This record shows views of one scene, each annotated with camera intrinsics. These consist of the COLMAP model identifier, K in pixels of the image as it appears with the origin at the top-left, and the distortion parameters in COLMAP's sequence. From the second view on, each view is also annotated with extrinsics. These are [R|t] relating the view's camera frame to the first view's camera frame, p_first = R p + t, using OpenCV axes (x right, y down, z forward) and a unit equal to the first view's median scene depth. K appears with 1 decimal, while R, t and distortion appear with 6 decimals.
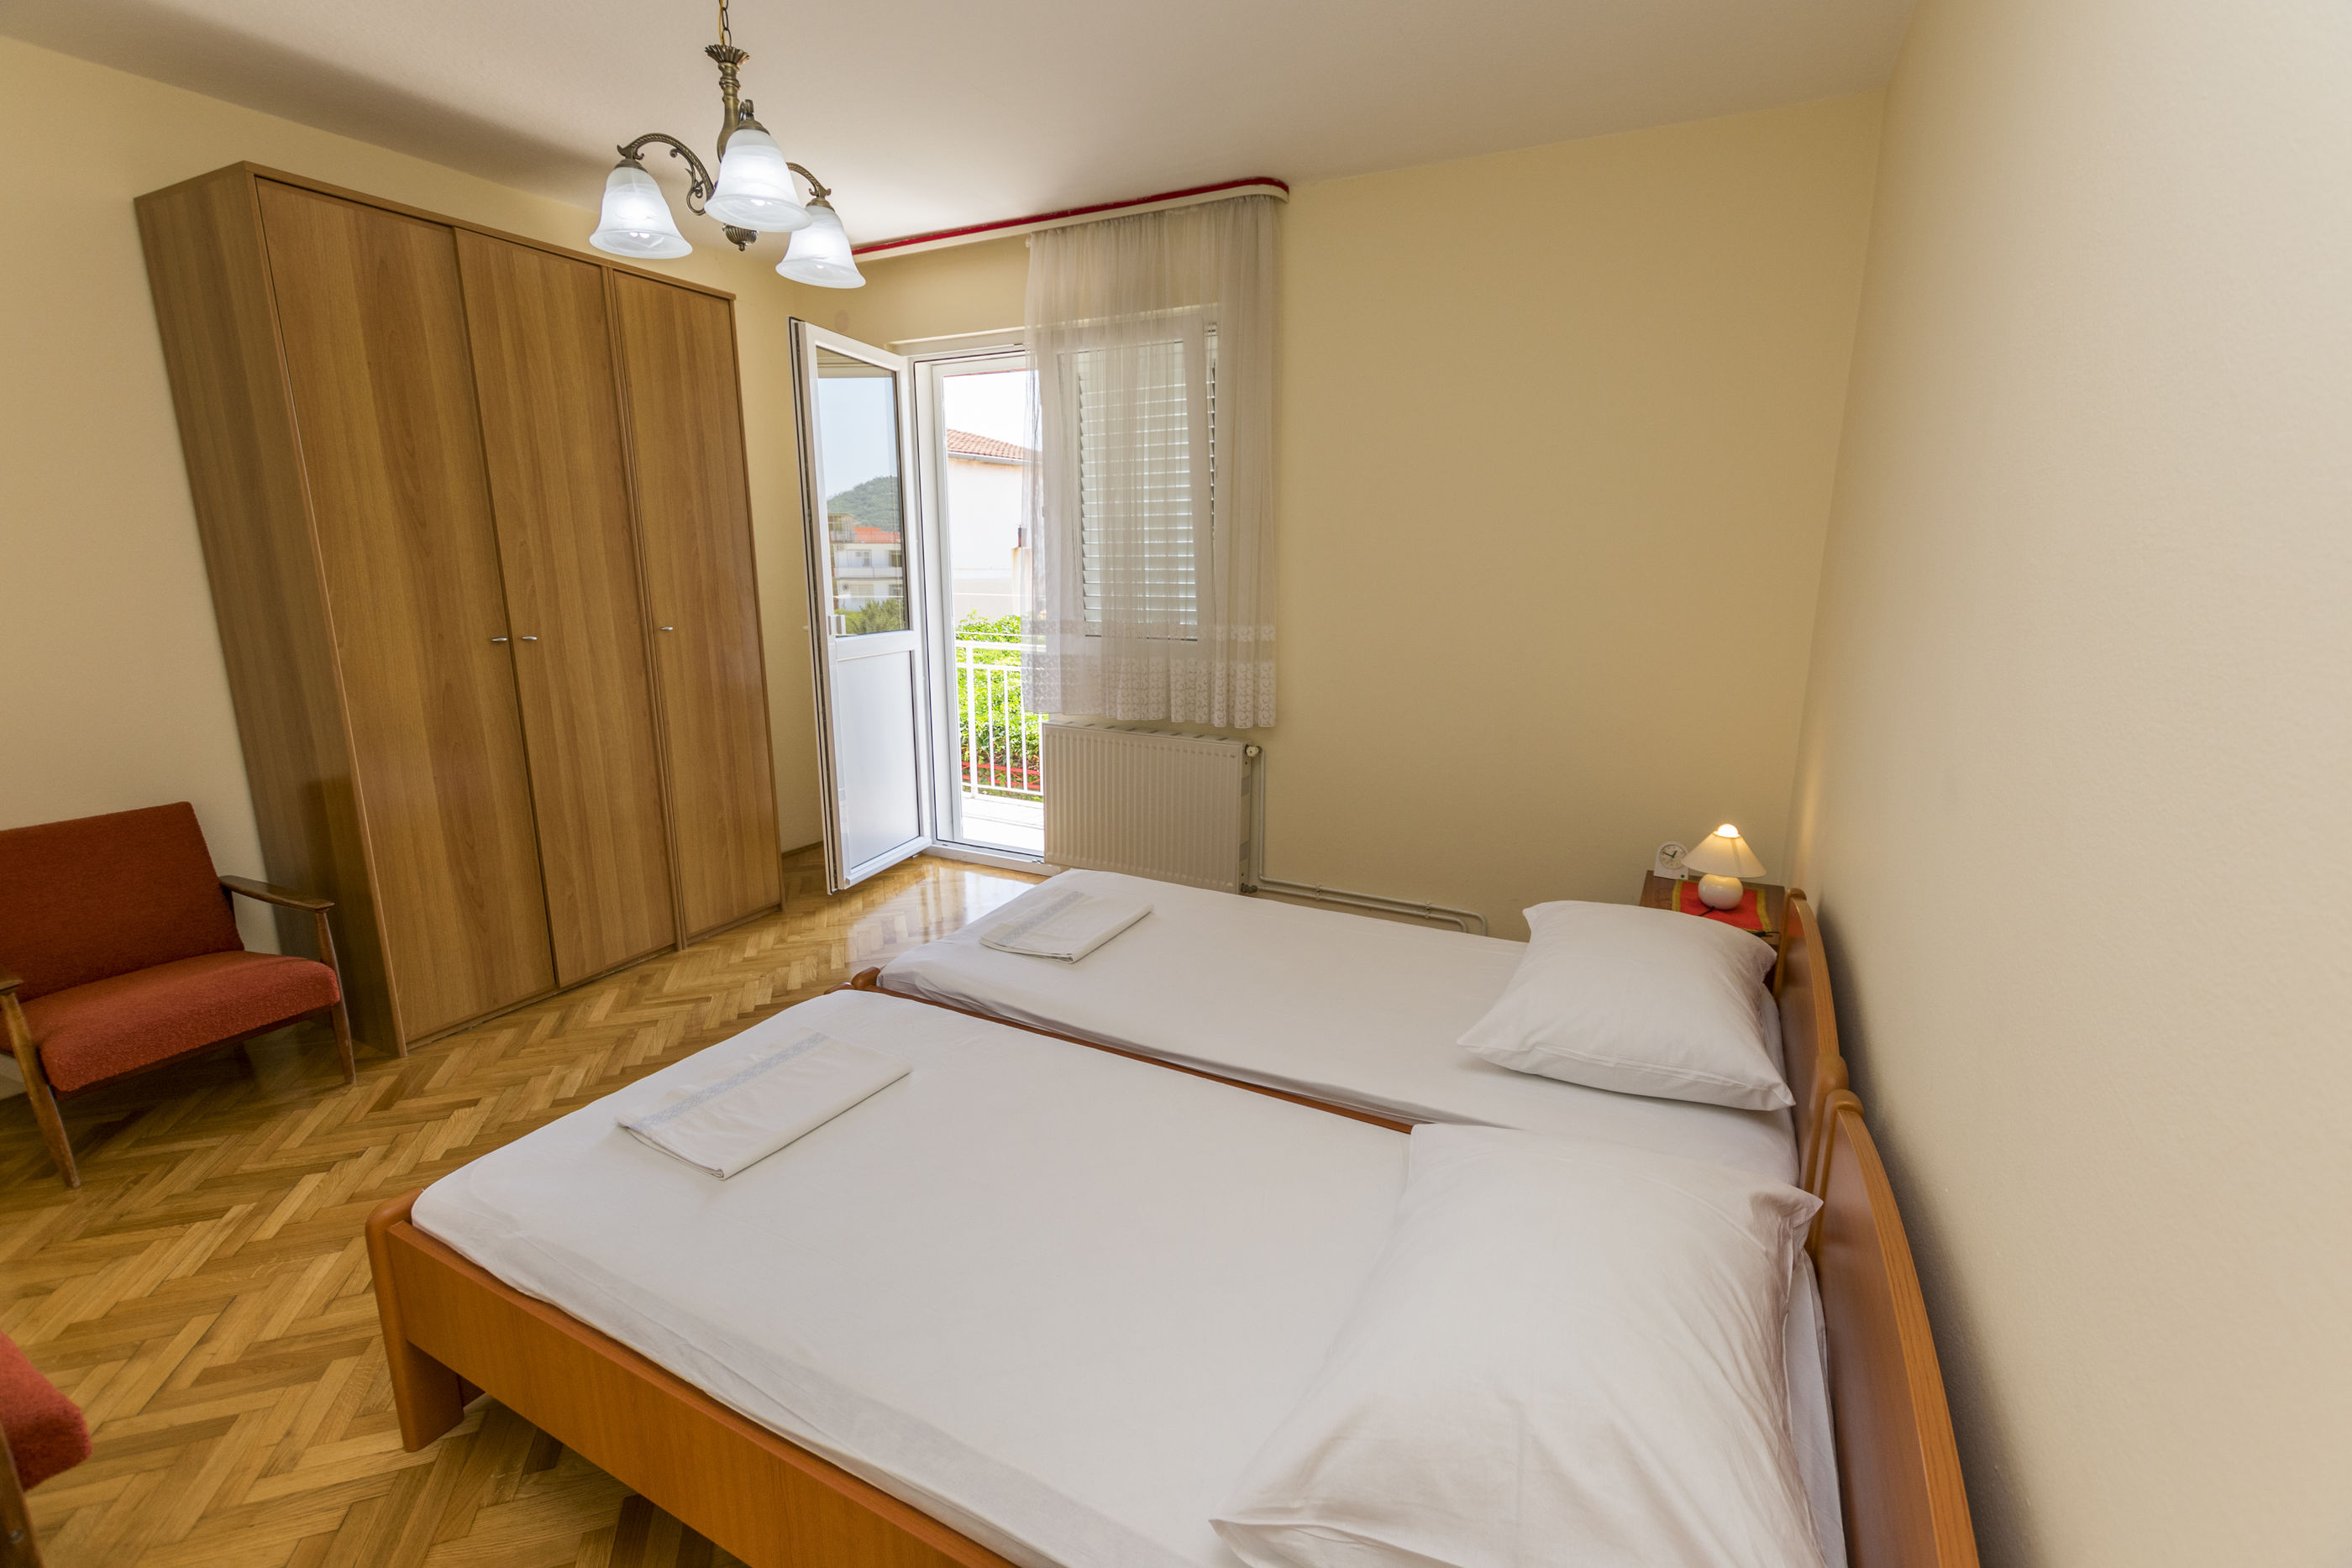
lens RADIAL K [[1019.6, 0, 1180.3], [0, 1019.6, 775.5], [0, 0, 1]] dist [0.002514, -0.000065]
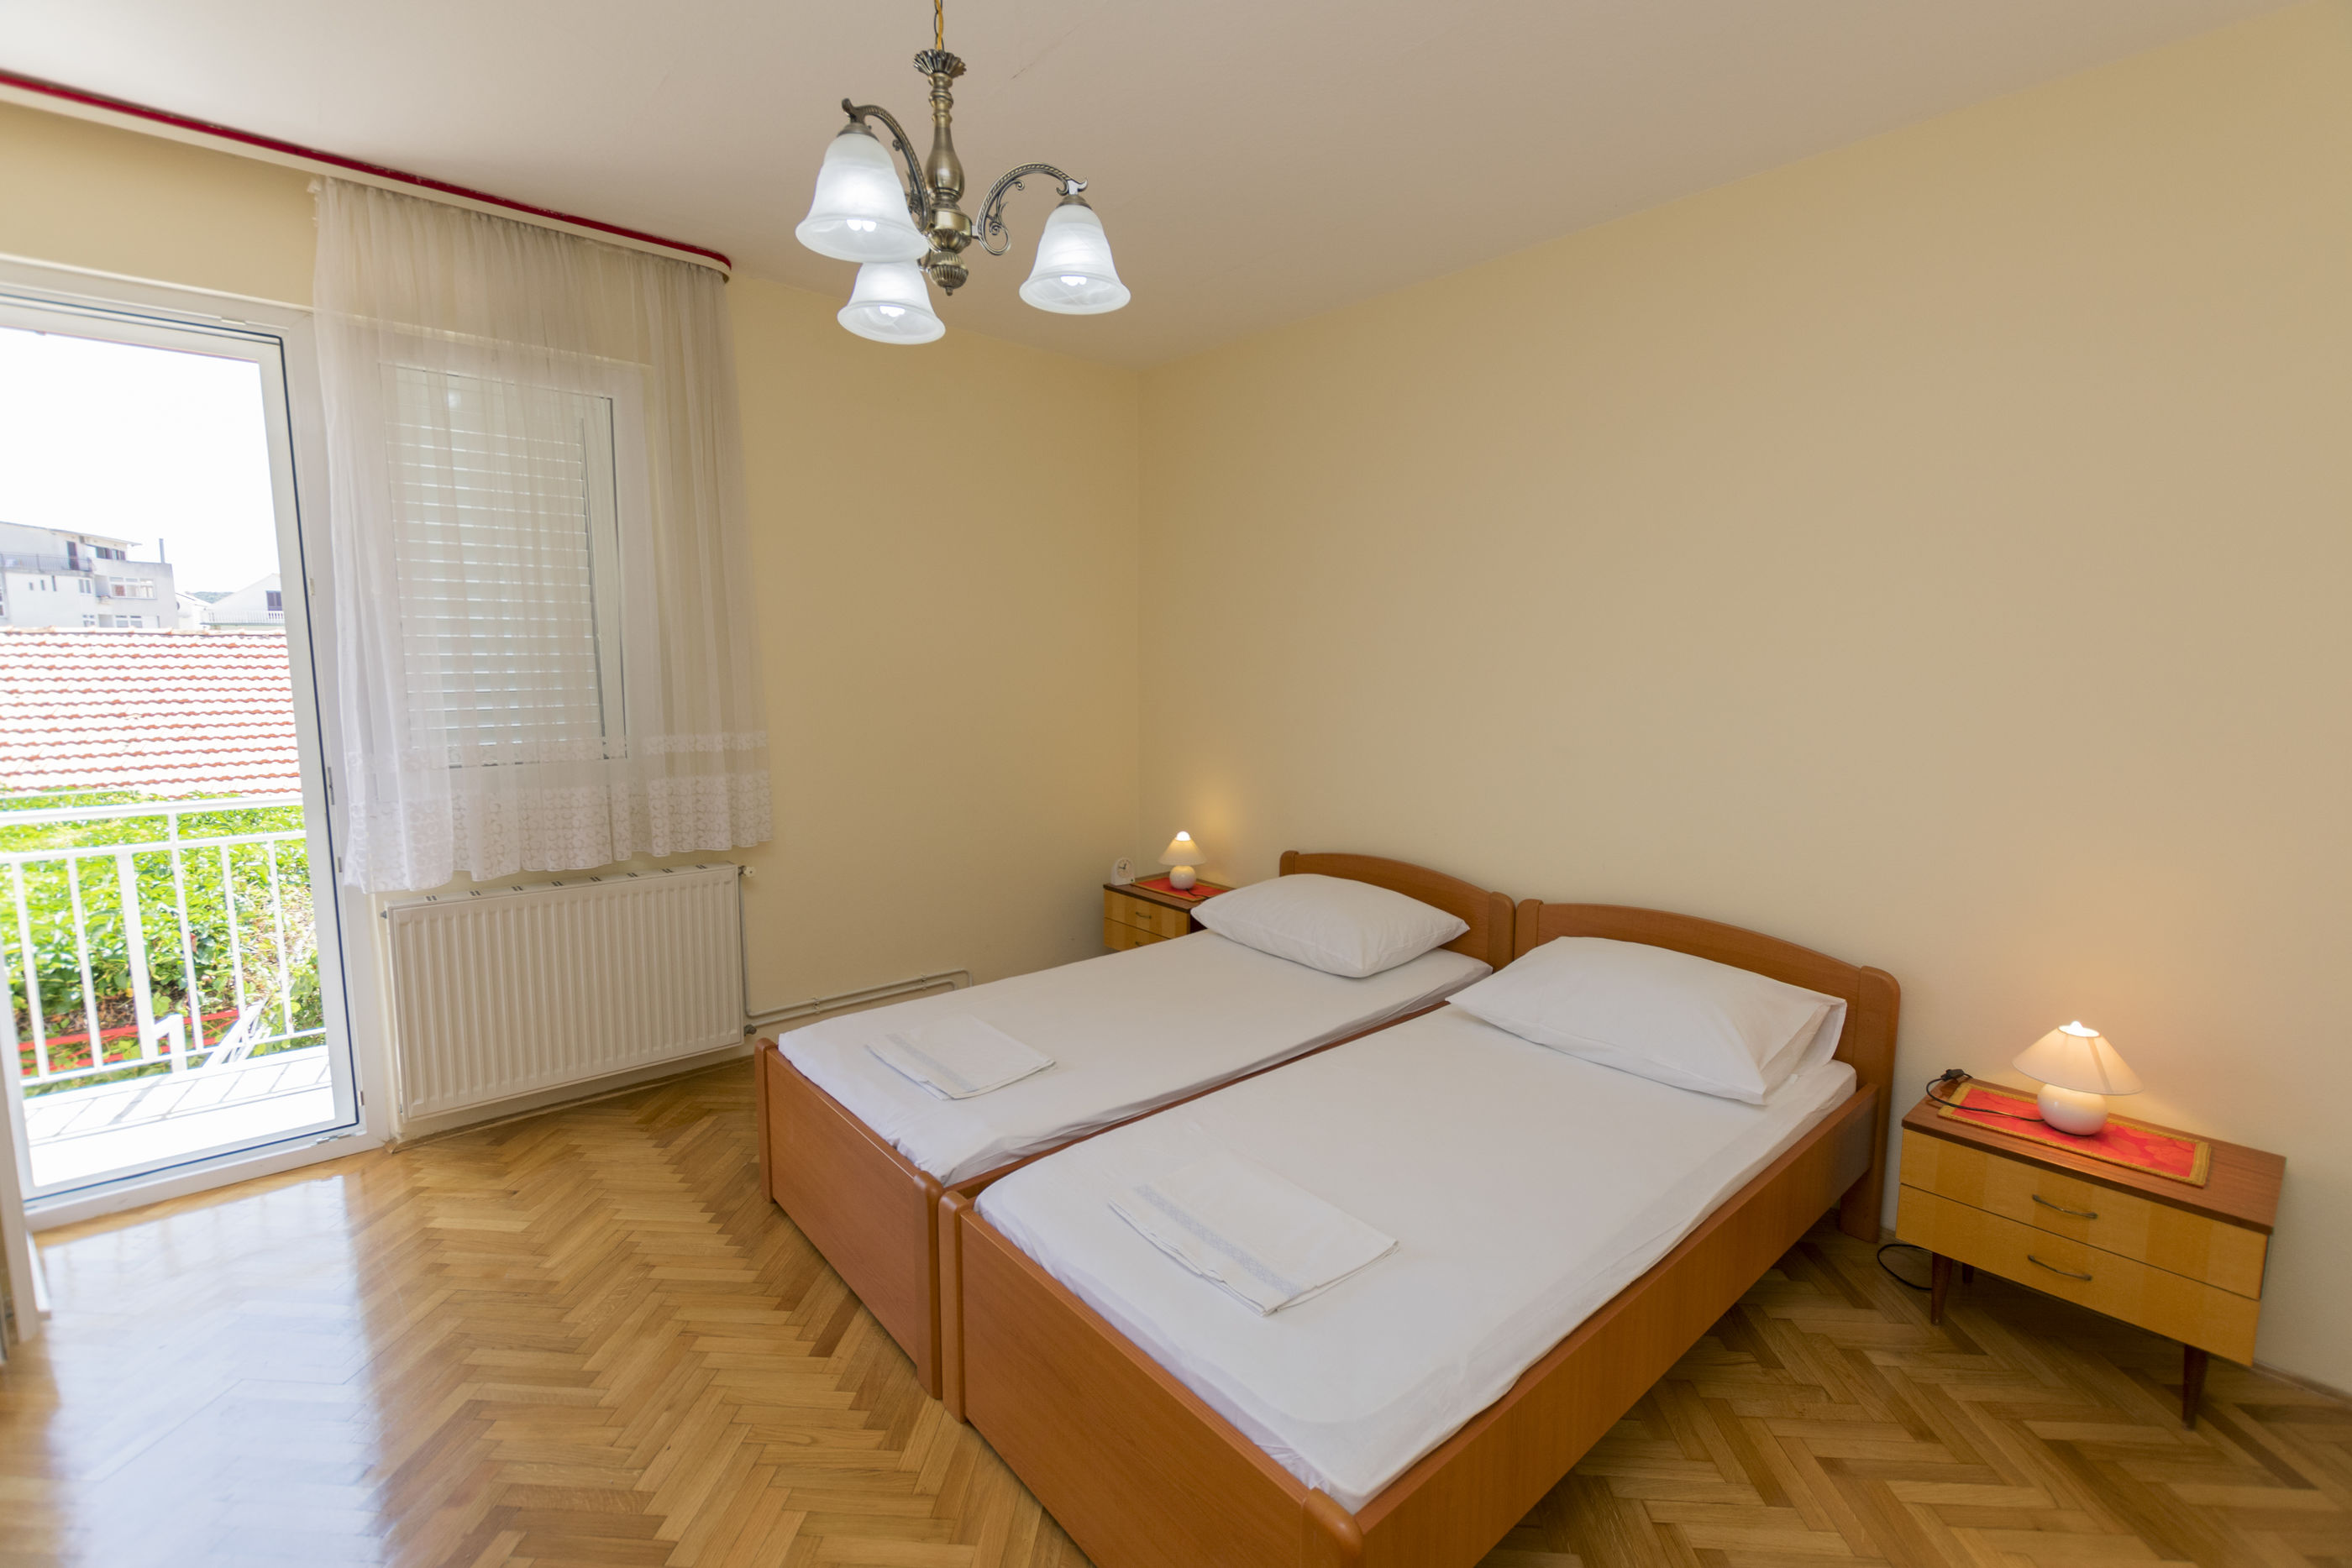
lens RADIAL K [[1019.6, 0, 1180.3], [0, 1019.6, 775.5], [0, 0, 1]] dist [0.002514, -0.000065]
pose [[0.356307, -0.112982, 0.927513, -0.615899], [0.193651, 0.980038, 0.044989, -0.073812], [-0.914081, 0.163584, 0.371074, 0.313562]]
